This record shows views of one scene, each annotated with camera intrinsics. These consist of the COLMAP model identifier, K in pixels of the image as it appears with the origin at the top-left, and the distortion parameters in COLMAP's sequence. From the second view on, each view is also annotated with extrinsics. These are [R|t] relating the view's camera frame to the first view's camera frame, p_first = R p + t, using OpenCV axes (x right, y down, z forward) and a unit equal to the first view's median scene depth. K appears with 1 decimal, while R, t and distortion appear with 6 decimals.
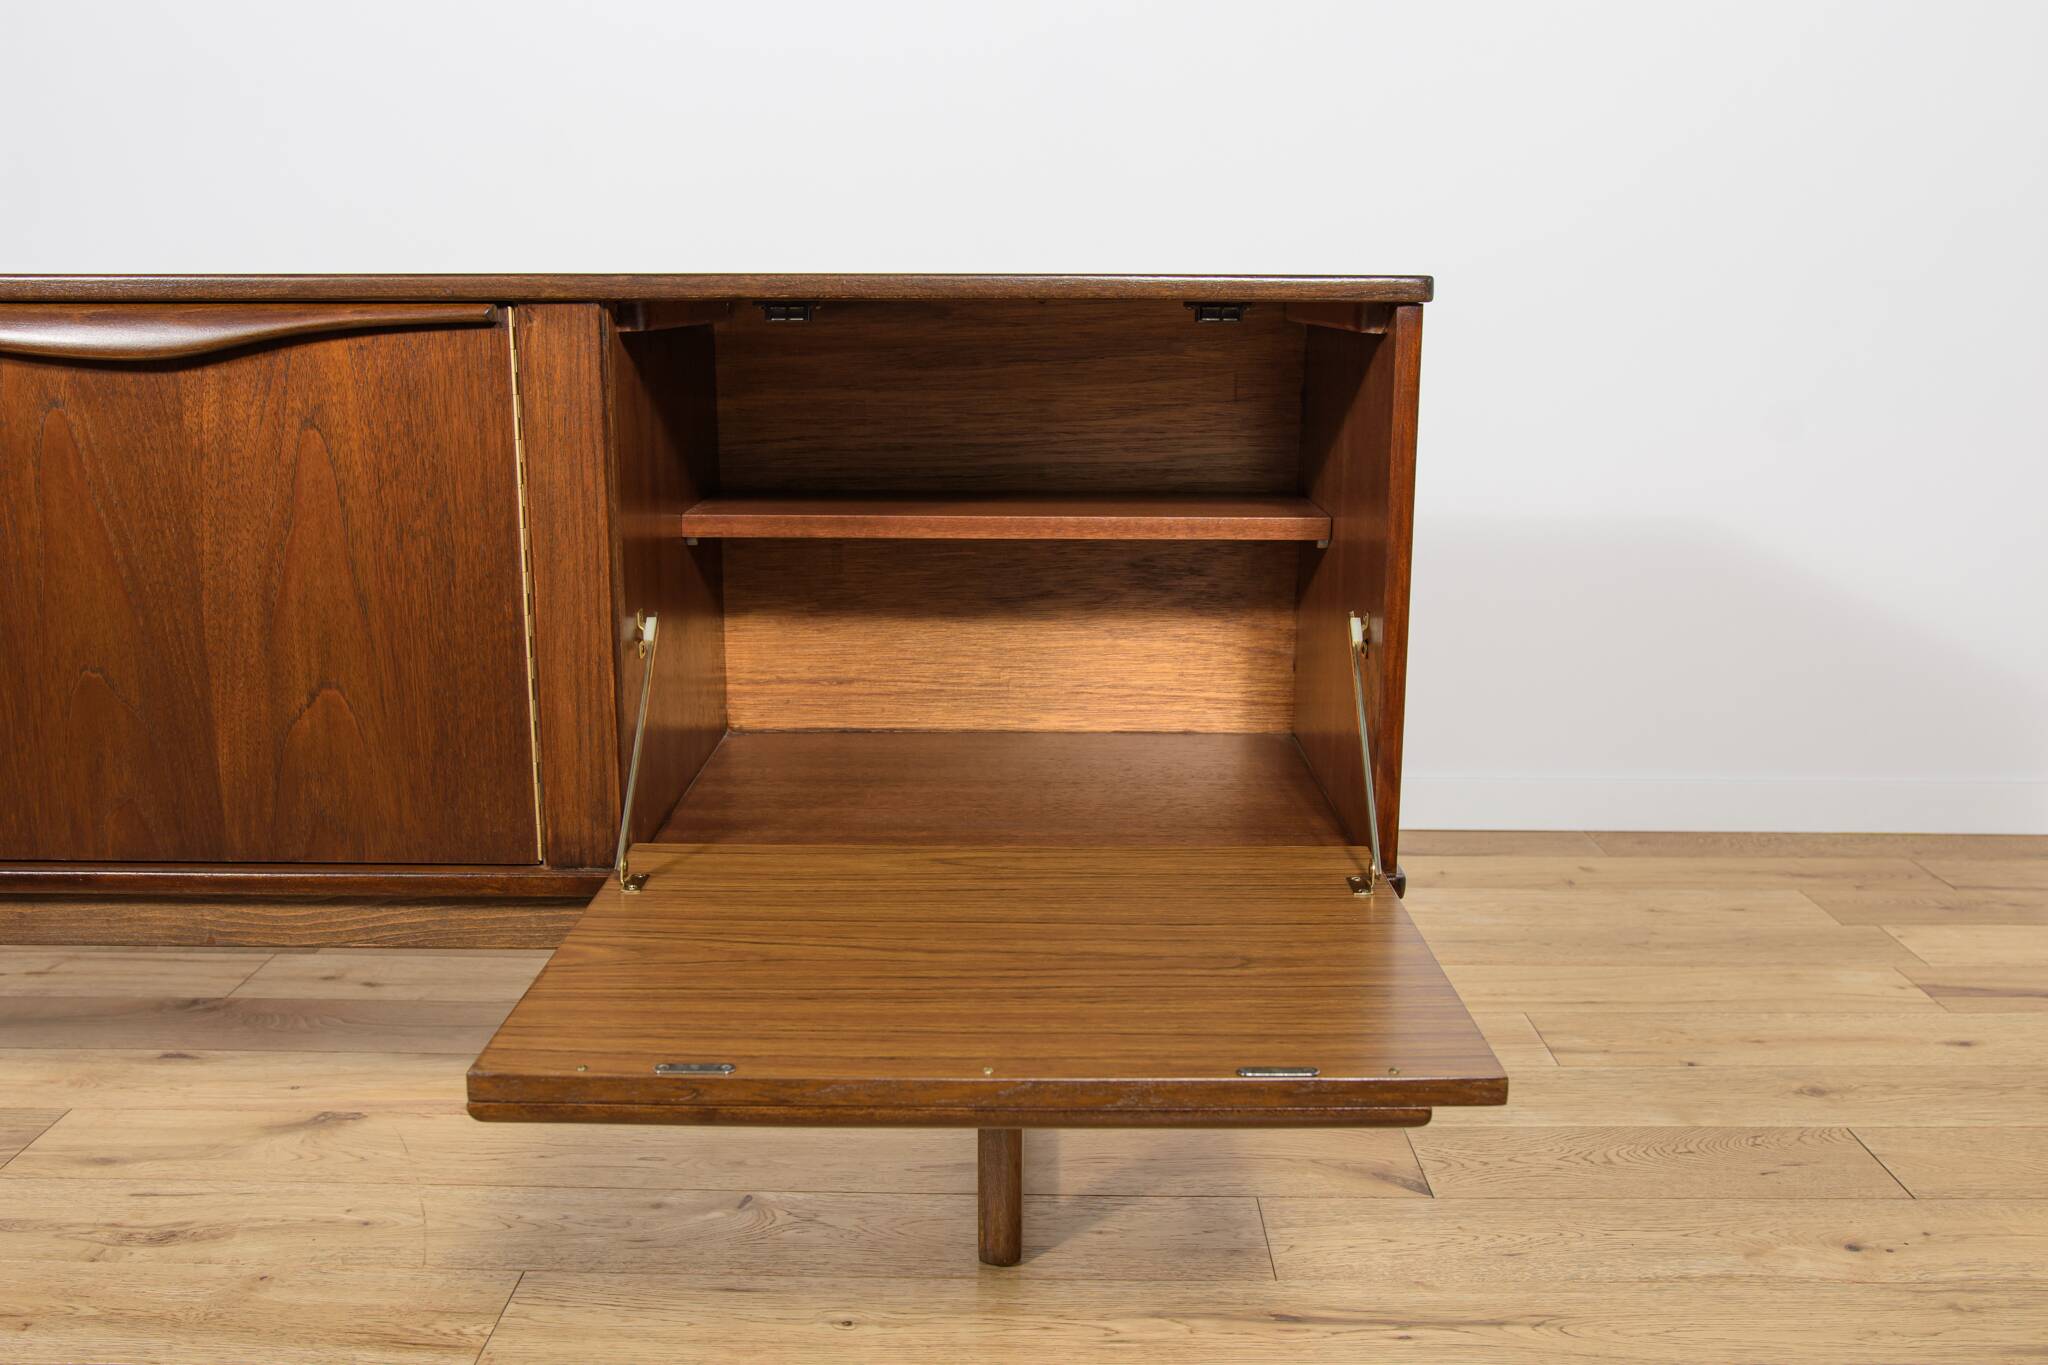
lens RADIAL K [[1788.3, 0, 1042.5], [0, 1788.3, 690.5], [0, 0, 1]] dist [-0.075754, 0.081641]
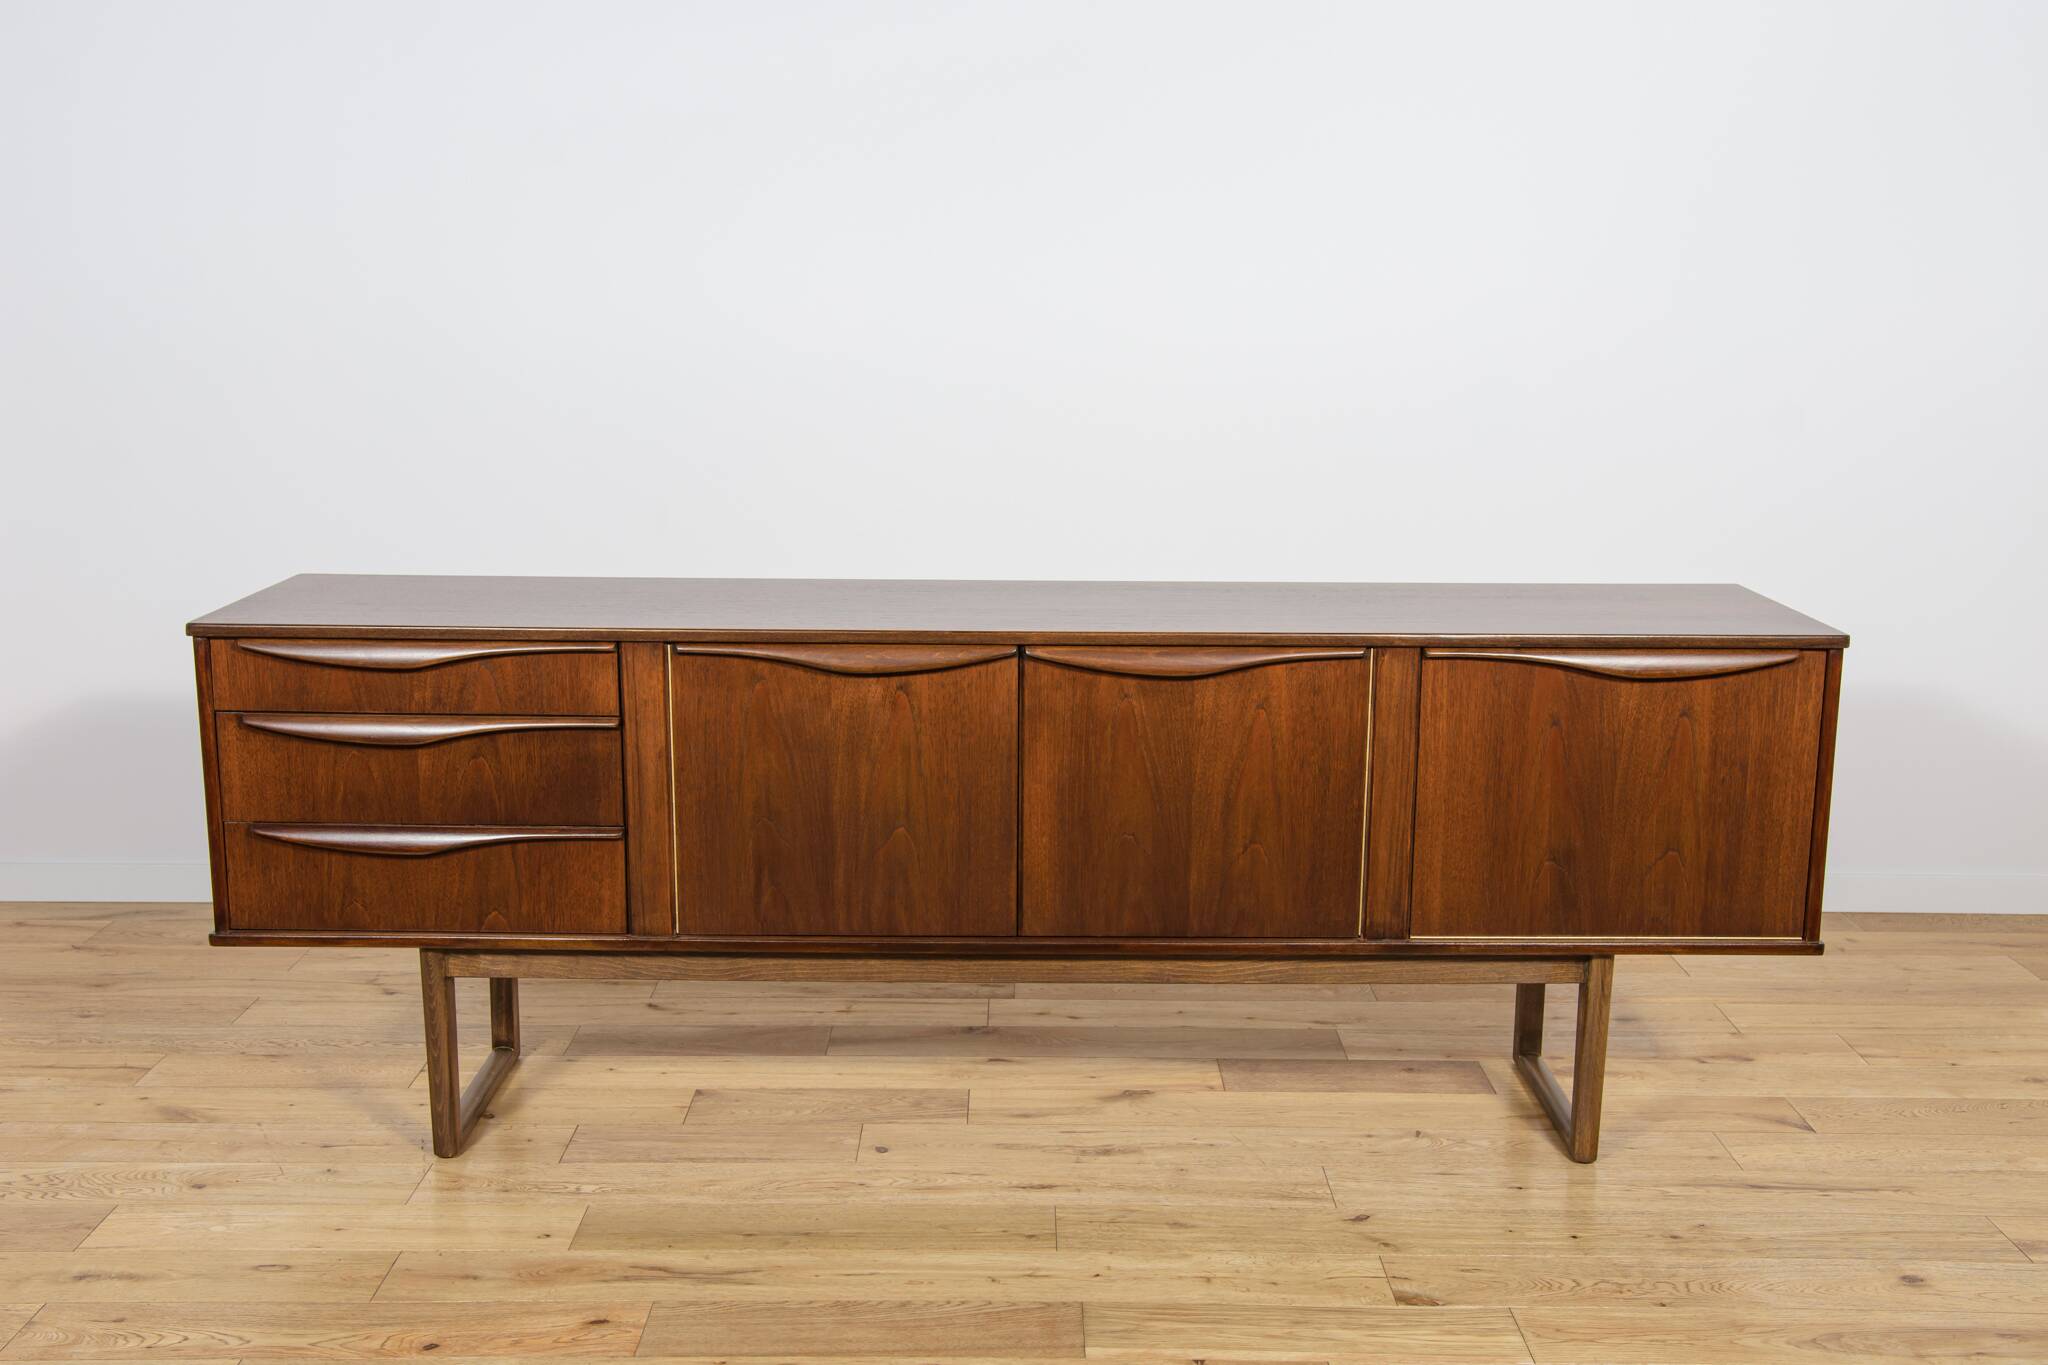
lens RADIAL K [[2099.4, 0, 1037.2], [0, 2099.4, 696.8], [0, 0, 1]] dist [0.012880, 0.000000]
pose [[0.999971, -0.000453, 0.007542, -0.624093], [0.000575, 0.999870, -0.016116, -0.116276], [-0.007534, 0.016119, 0.999842, -1.175905]]
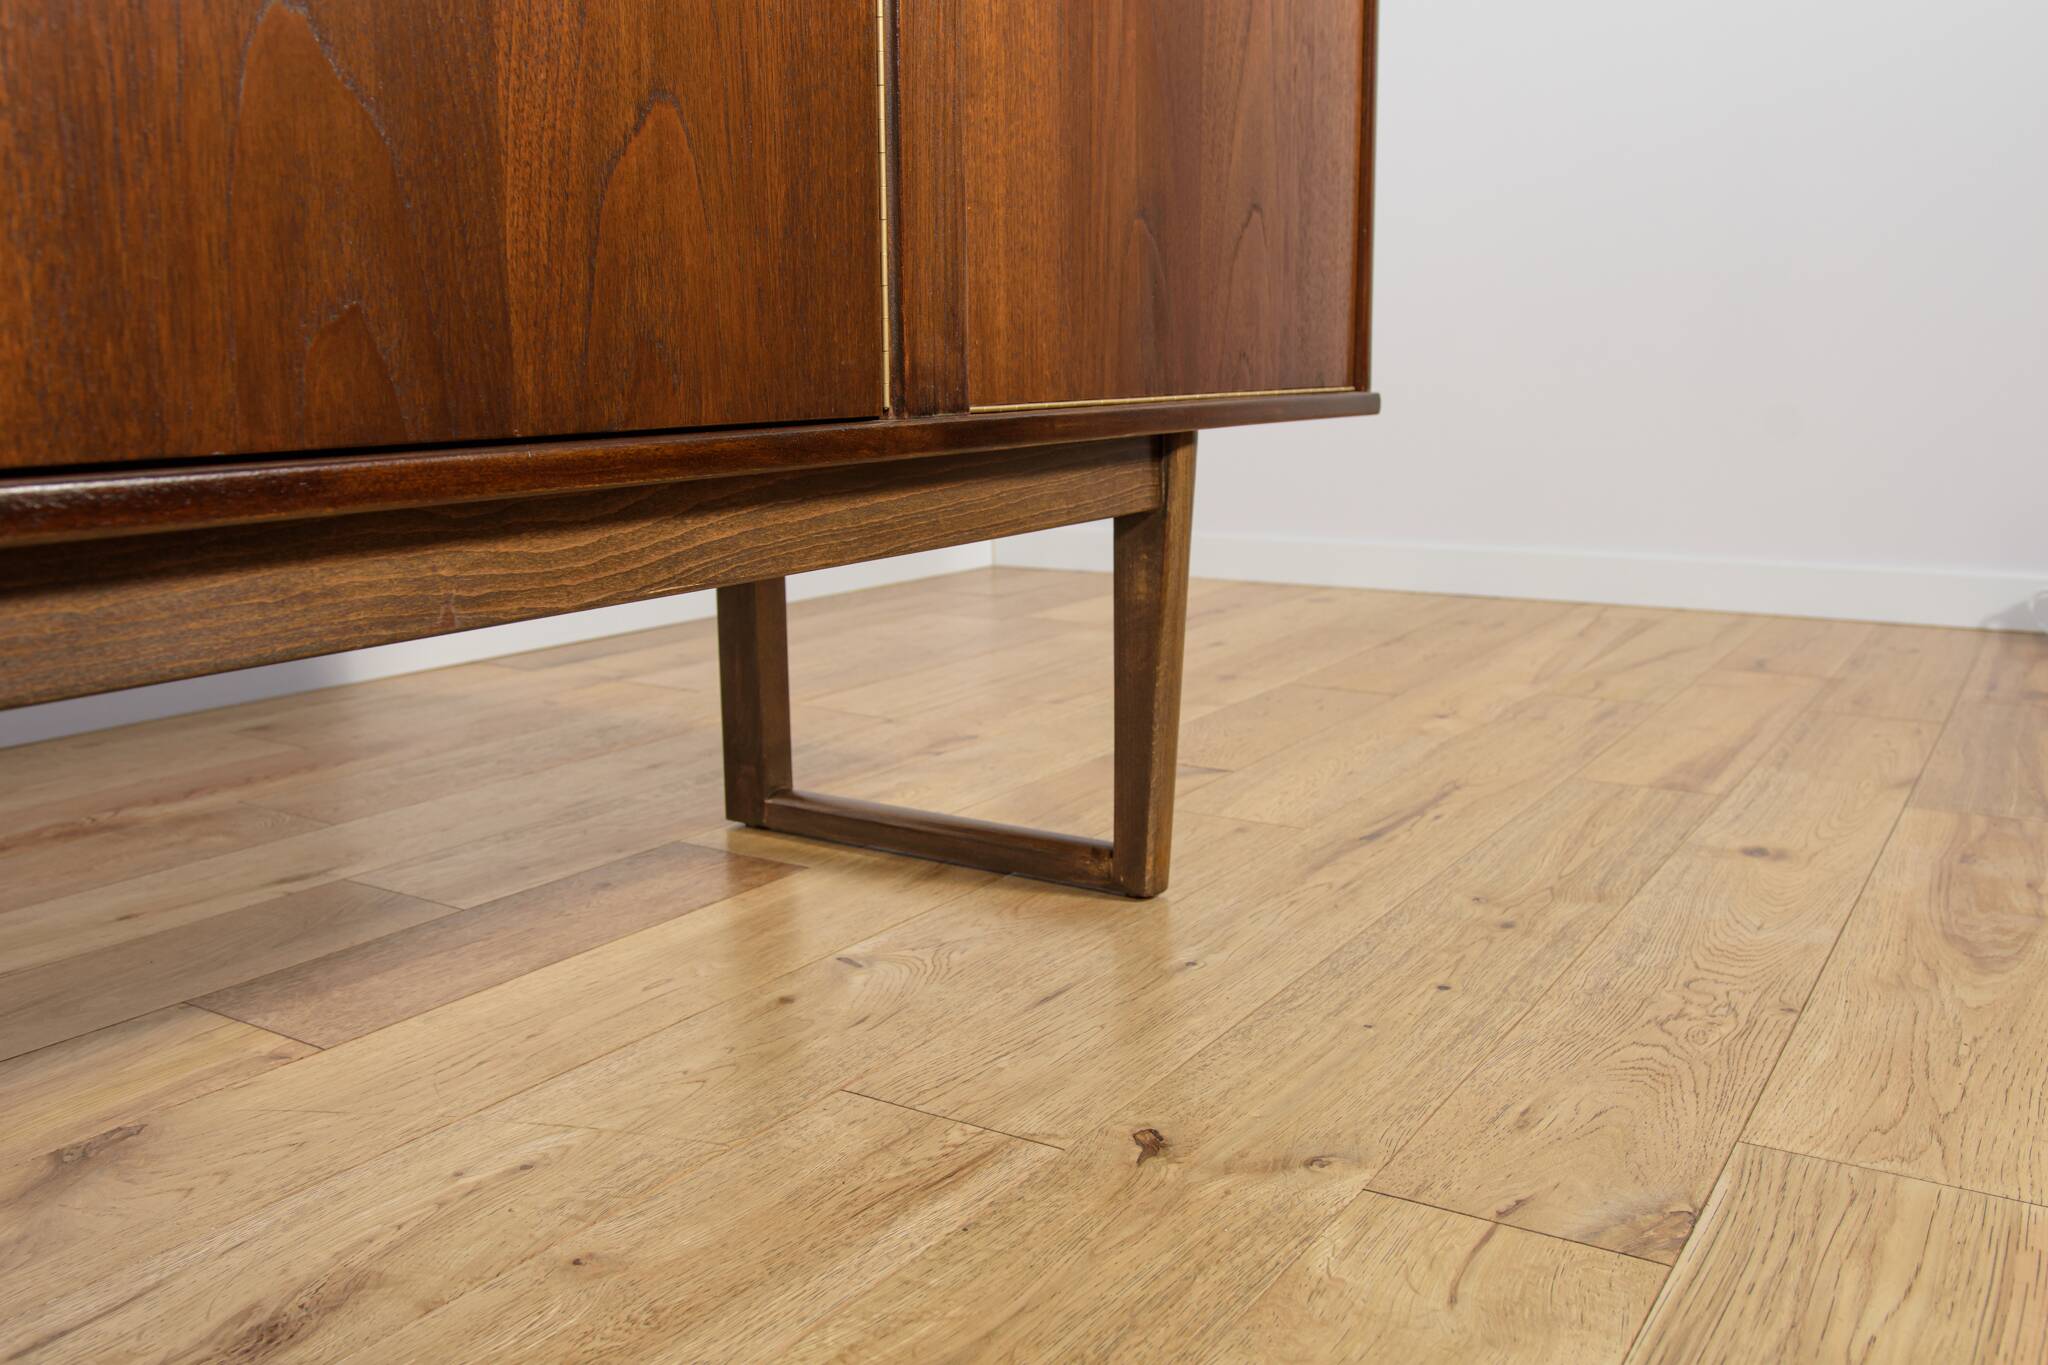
lens RADIAL K [[1742.9, 0, 1036.1], [0, 1742.9, 691.9], [0, 0, 1]] dist [-0.045172, 0.025302]
pose [[0.531252, -0.171479, 0.829679, -0.795768], [0.195192, 0.977730, 0.077094, 0.156792], [-0.824422, 0.120991, 0.552892, 0.594460]]
